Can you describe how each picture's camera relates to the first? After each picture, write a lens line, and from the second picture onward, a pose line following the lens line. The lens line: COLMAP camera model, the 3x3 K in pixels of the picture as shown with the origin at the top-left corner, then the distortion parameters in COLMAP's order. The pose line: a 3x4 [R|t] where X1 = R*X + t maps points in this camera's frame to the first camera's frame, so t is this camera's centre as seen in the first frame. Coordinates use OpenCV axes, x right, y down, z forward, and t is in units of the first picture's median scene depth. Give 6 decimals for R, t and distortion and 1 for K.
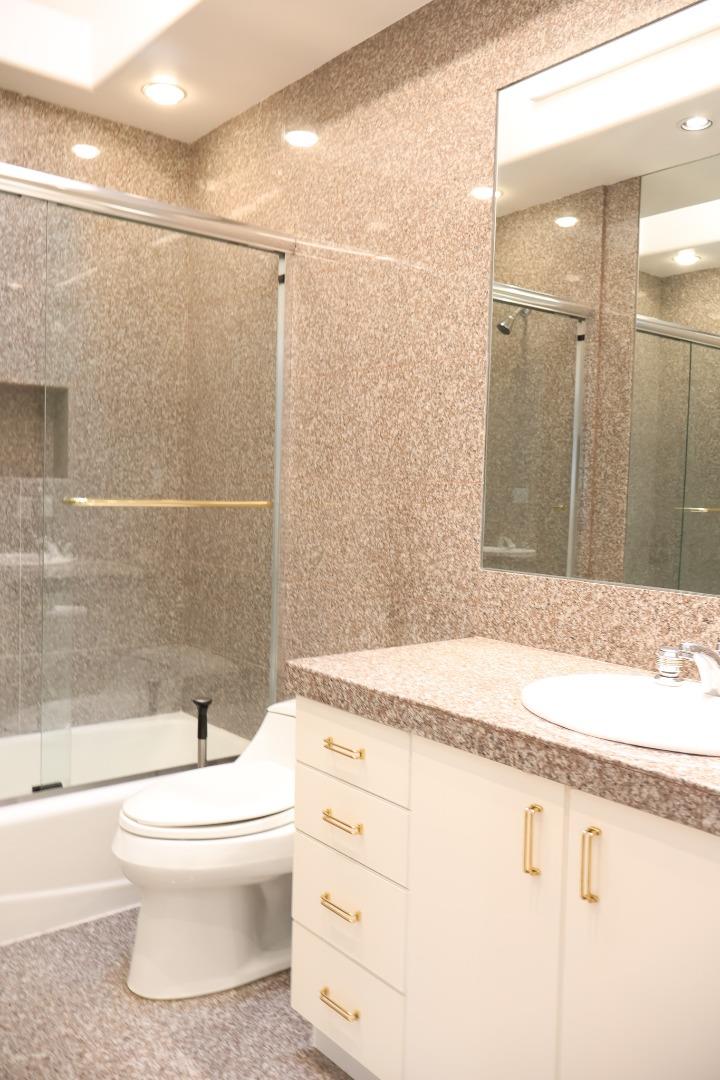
lens RADIAL K [[903.9, 0, 359.6], [0, 903.9, 538.0], [0, 0, 1]] dist [0.002064, 0.000788]
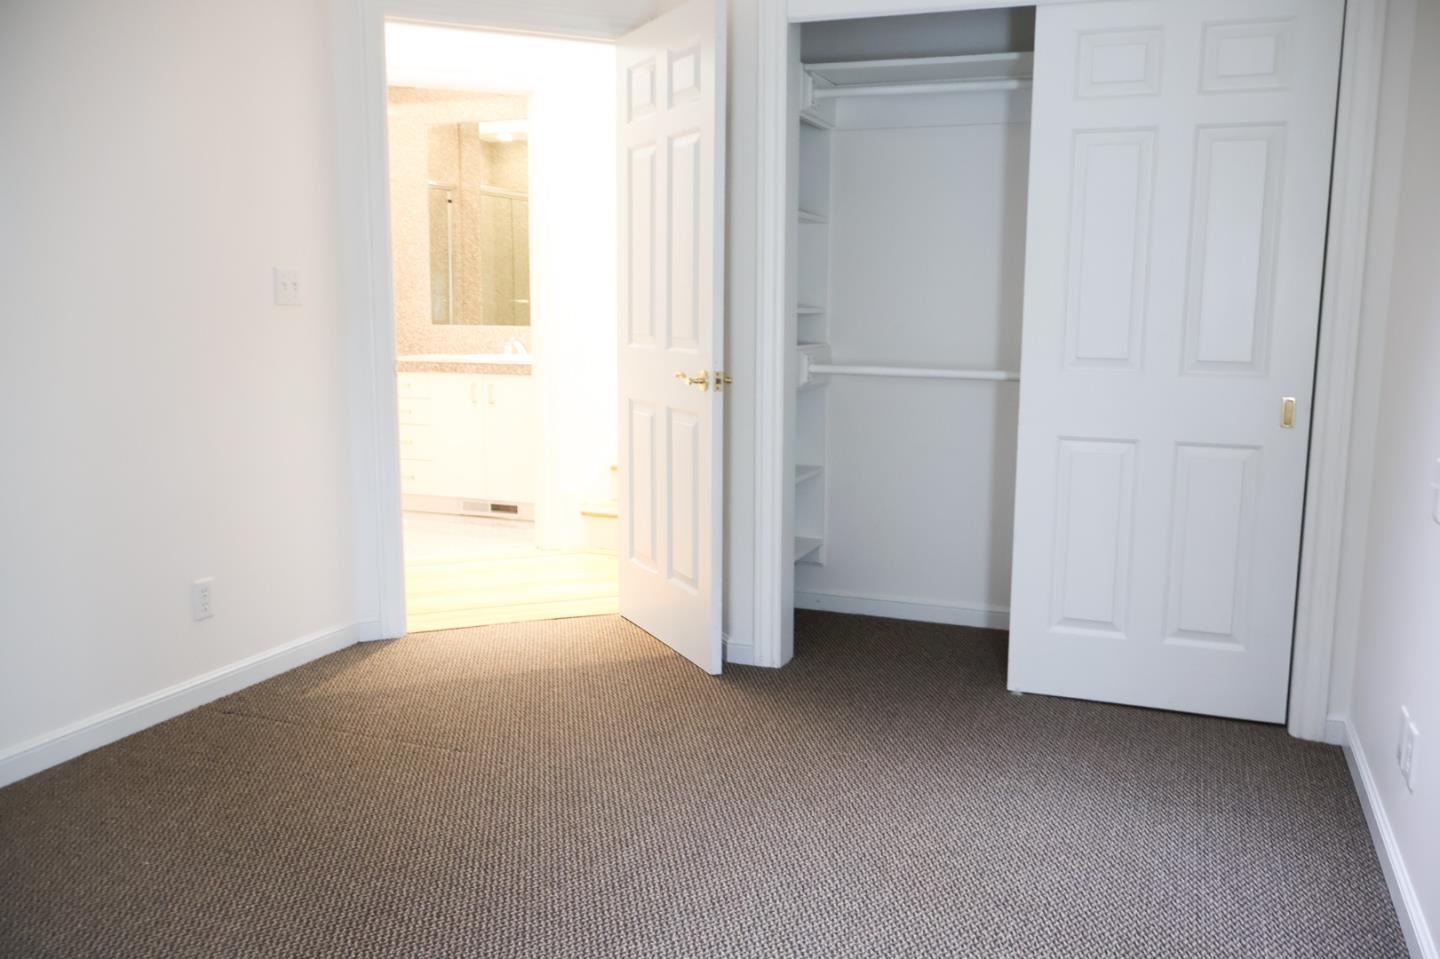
lens RADIAL K [[1205.2, 0, 719.5], [0, 1205.2, 477.6], [0, 0, 1]] dist [0.002064, 0.000788]
pose [[0.875545, -0.091615, 0.474371, -0.444025], [0.042211, 0.992607, 0.113793, 0.061243], [-0.481290, -0.079607, 0.872939, -1.296149]]
